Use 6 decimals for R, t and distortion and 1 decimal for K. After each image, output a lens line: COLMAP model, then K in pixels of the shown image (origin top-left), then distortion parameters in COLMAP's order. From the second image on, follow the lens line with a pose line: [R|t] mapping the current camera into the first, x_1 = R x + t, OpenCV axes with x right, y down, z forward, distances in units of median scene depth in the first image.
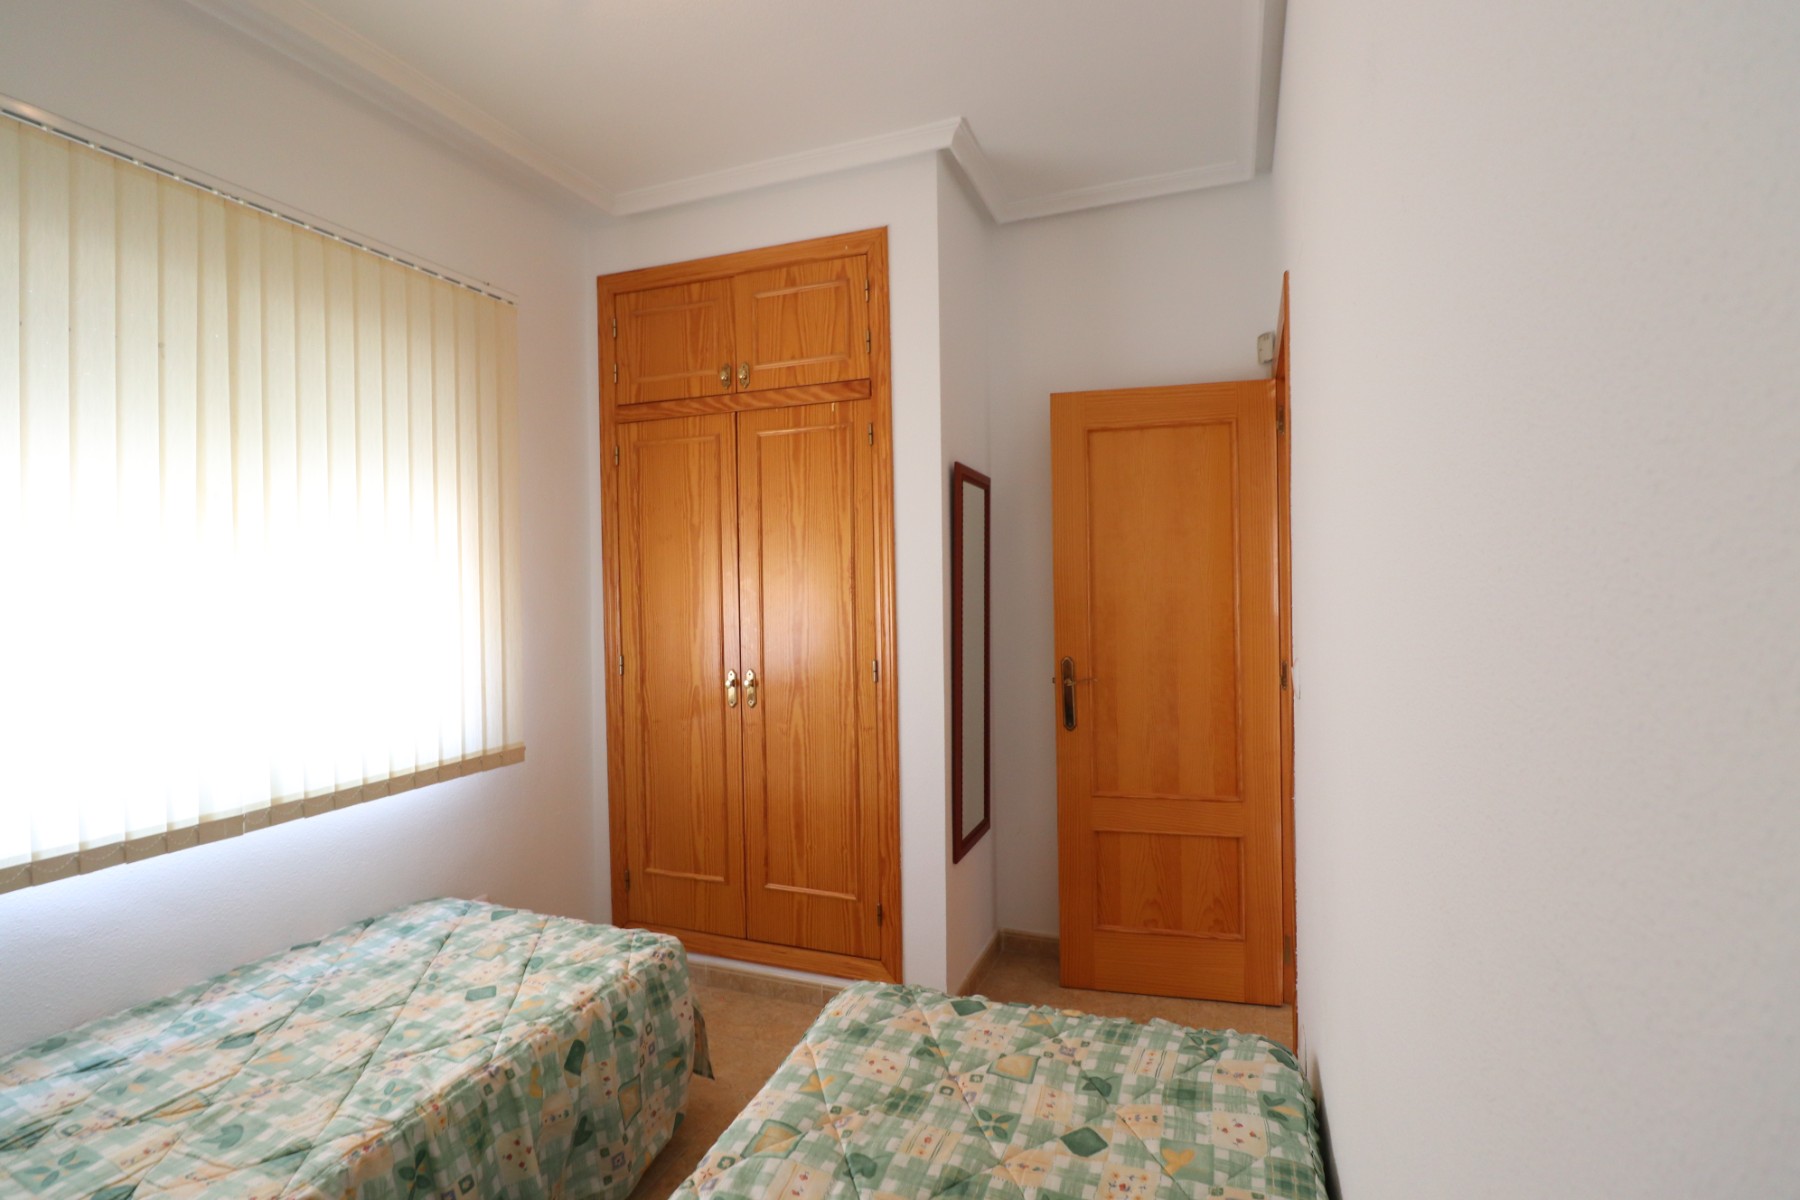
lens RADIAL K [[838.1, 0, 904.9], [0, 838.1, 590.3], [0, 0, 1]] dist [-0.000075, -0.010470]
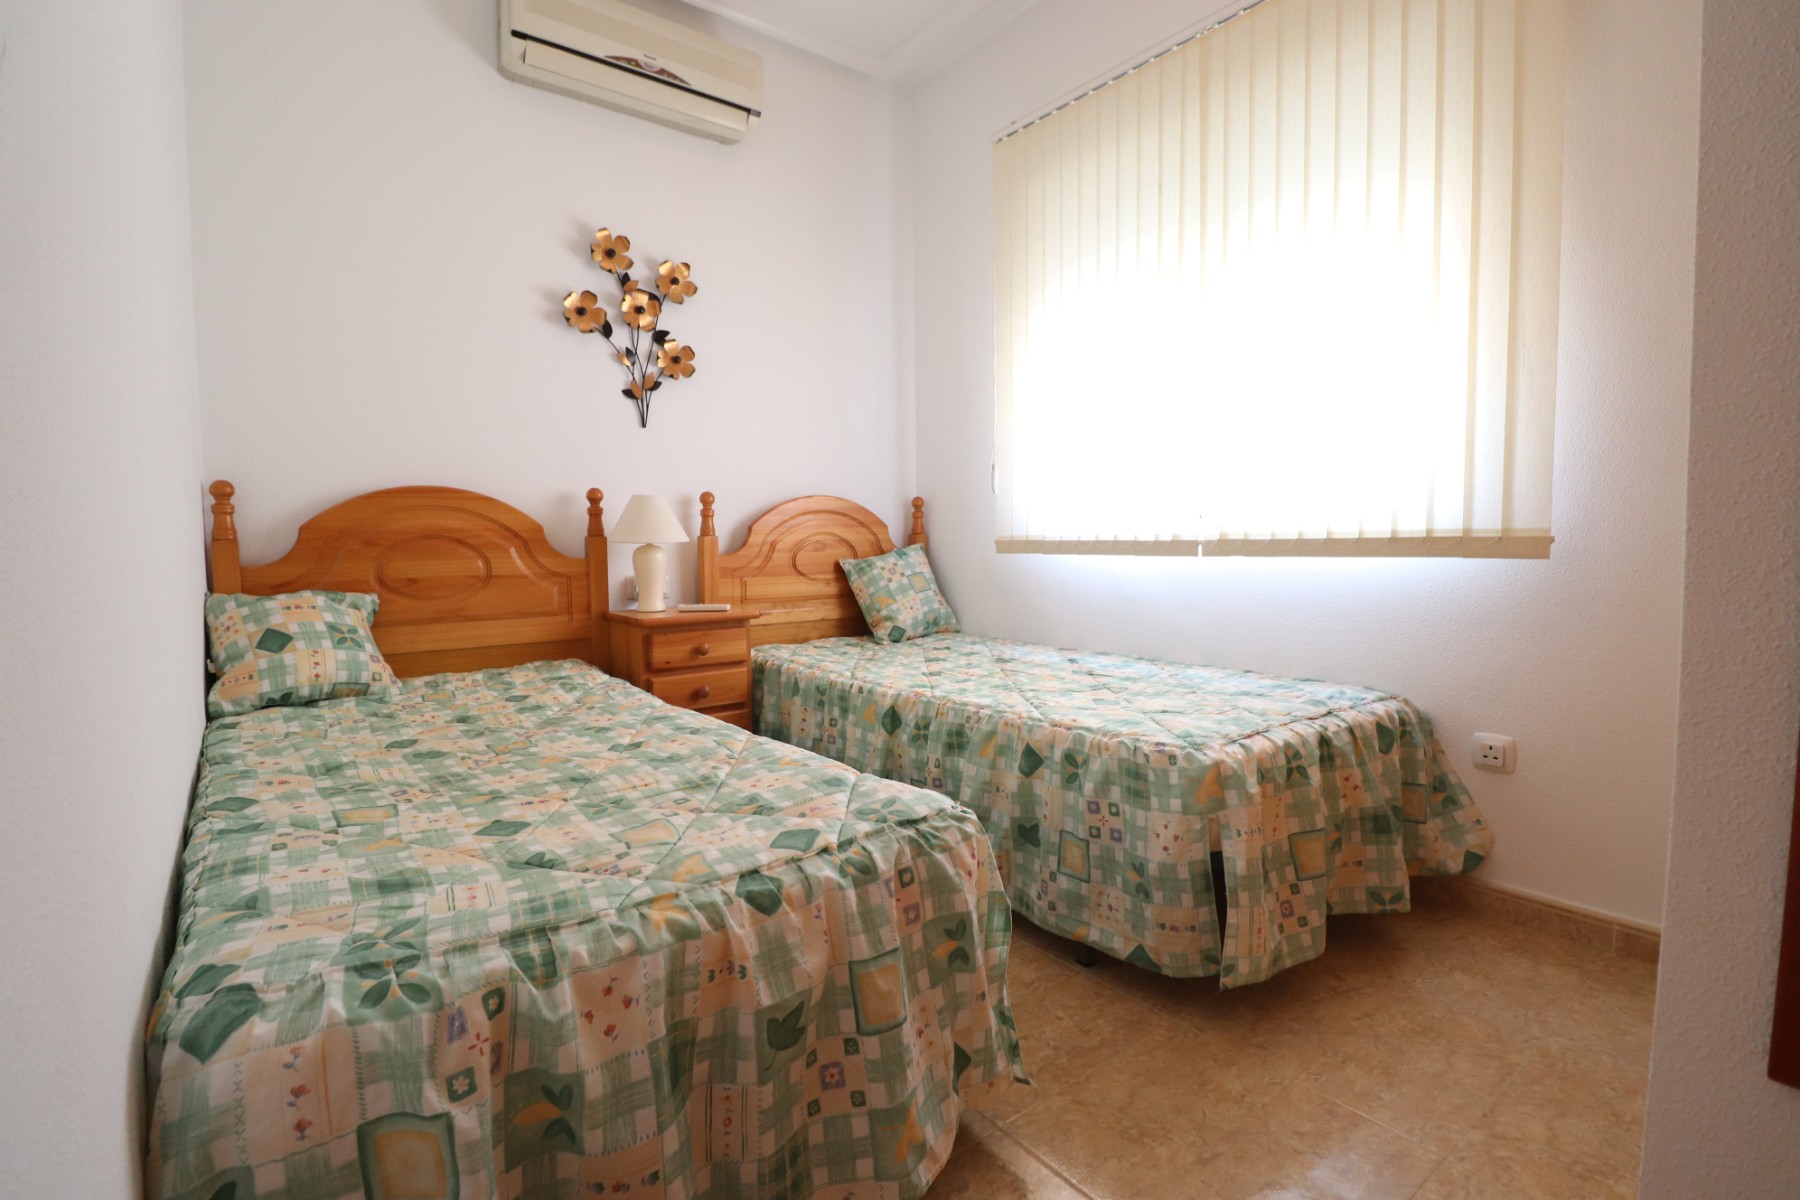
lens RADIAL K [[838.1, 0, 904.9], [0, 838.1, 590.3], [0, 0, 1]] dist [-0.000075, -0.010470]
pose [[-0.518398, 0.071691, -0.852129, 0.552987], [0.012455, 0.997007, 0.076303, 0.261112], [0.855049, 0.028942, -0.517739, 1.376065]]
